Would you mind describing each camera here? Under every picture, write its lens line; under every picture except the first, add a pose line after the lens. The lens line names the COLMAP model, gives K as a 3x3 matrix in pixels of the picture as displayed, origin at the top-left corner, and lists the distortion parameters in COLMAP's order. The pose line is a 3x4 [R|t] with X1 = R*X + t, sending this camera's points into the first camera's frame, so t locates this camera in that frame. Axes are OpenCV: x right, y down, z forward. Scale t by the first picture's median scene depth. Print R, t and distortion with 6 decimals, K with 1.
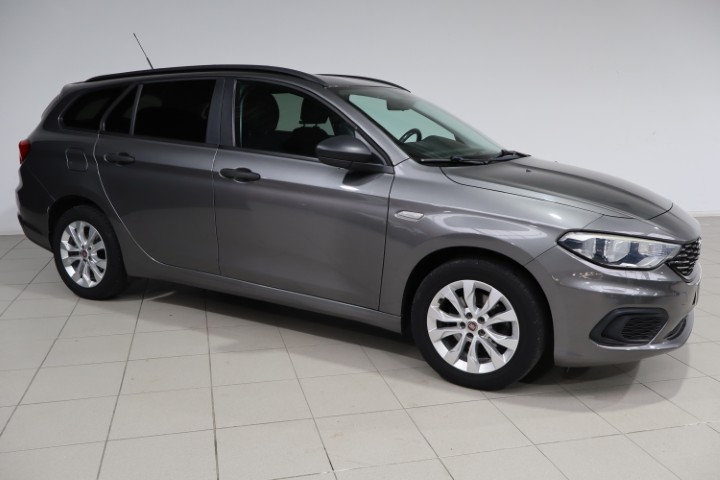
lens RADIAL K [[696.9, 0, 360.0], [0, 696.9, 240.0], [0, 0, 1]] dist [0.008131, -0.001122]
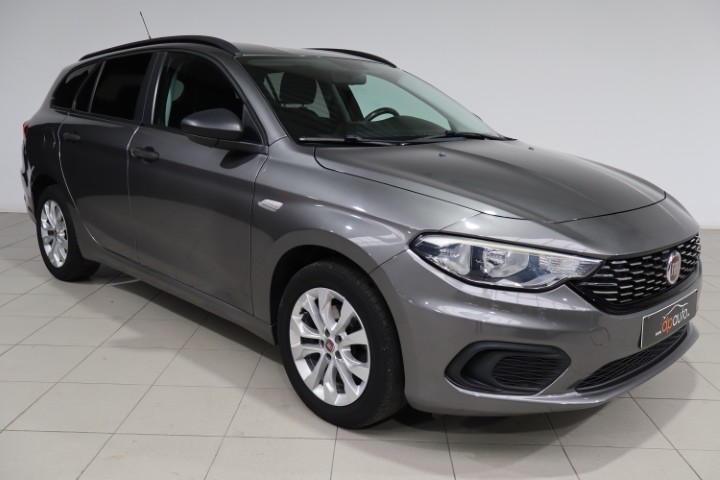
lens RADIAL K [[696.9, 0, 360.0], [0, 696.9, 240.0], [0, 0, 1]] dist [0.008131, -0.001122]
pose [[0.951189, 0.053751, -0.303891, 0.422050], [-0.052698, 0.998542, 0.011672, -0.008559], [0.304076, 0.004912, 0.952635, 0.240235]]
